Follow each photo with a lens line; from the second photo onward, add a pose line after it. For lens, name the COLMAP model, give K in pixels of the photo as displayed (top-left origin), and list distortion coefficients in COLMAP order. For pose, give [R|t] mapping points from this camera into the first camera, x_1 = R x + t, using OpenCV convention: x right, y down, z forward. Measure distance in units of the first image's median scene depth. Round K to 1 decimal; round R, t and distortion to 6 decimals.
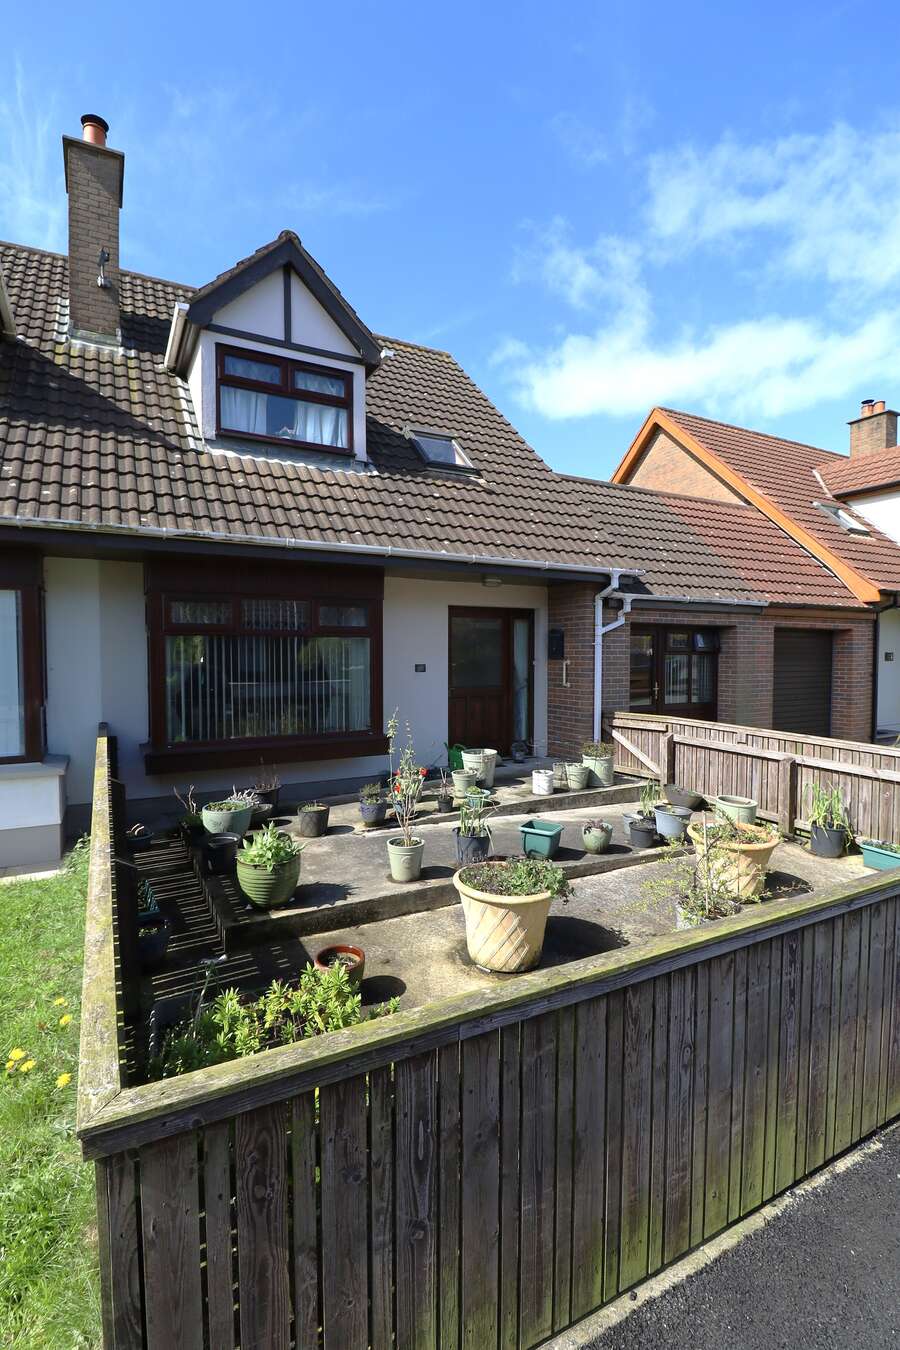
lens RADIAL K [[627.1, 0, 448.8], [0, 627.1, 676.3], [0, 0, 1]] dist [-0.004026, -0.000474]
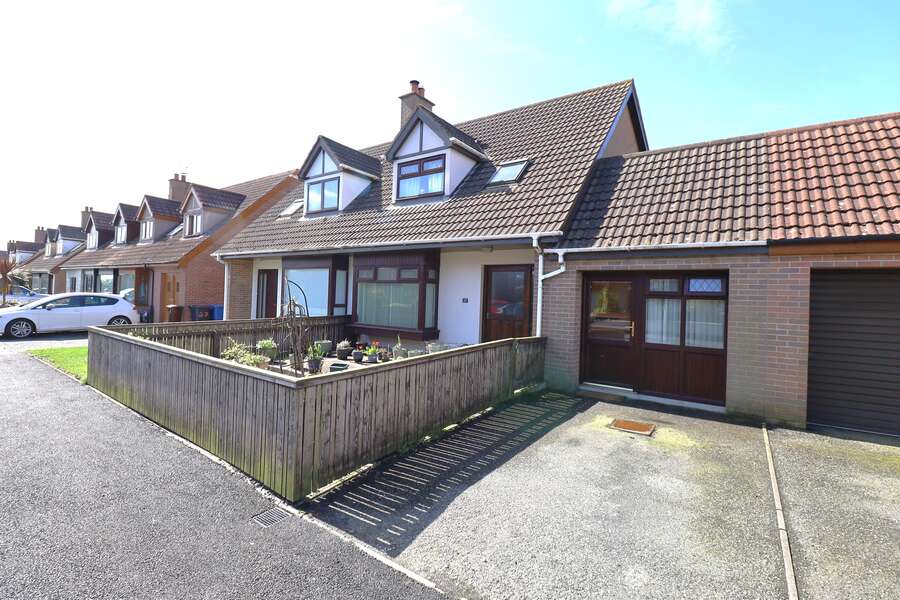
lens RADIAL K [[418.0, 0, 449.0], [0, 418.0, 297.9], [0, 0, 1]] dist [-0.004026, -0.000474]
pose [[0.444628, 0.017940, -0.895536, 1.024812], [-0.060748, 0.998101, -0.010166, -0.005517], [0.893653, 0.058922, 0.444873, 0.419871]]
